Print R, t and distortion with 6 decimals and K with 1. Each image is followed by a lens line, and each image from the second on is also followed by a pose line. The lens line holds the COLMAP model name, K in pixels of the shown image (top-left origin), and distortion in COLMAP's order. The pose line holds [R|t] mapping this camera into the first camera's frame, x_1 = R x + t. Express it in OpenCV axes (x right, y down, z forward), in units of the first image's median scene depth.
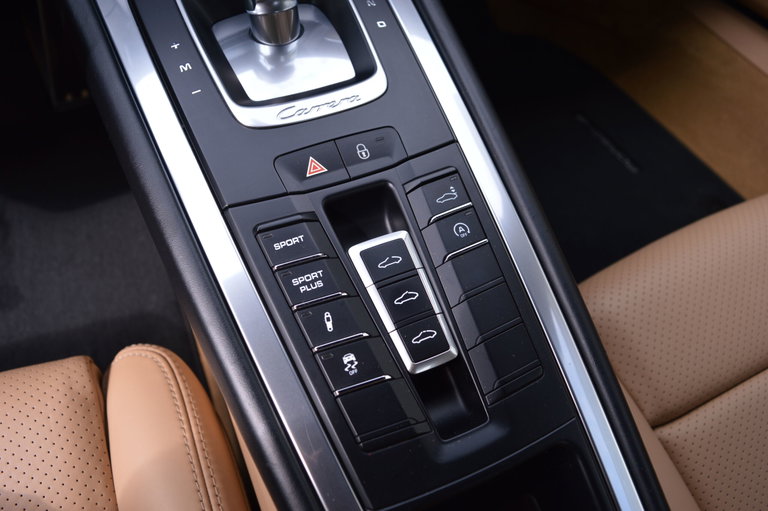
lens RADIAL K [[585.0, 0, 384.0], [0, 585.0, 255.5], [0, 0, 1]] dist [-0.113658, -0.001224]
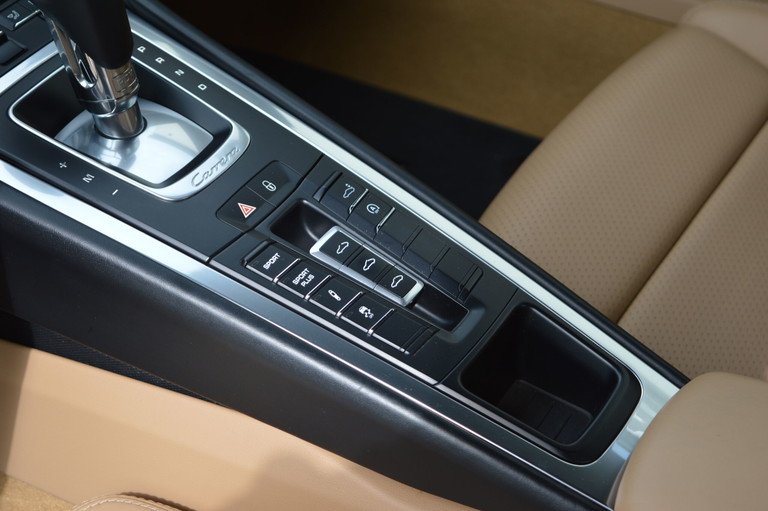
lens RADIAL K [[1730.5, 0, 384.0], [0, 1730.5, 255.5], [0, 0, 1]] dist [-0.024494, -0.491699]
pose [[0.815973, -0.371695, 0.442754, -1.583319], [0.462527, 0.879205, -0.114315, 0.496467], [-0.346782, 0.298063, 0.889326, -2.362586]]
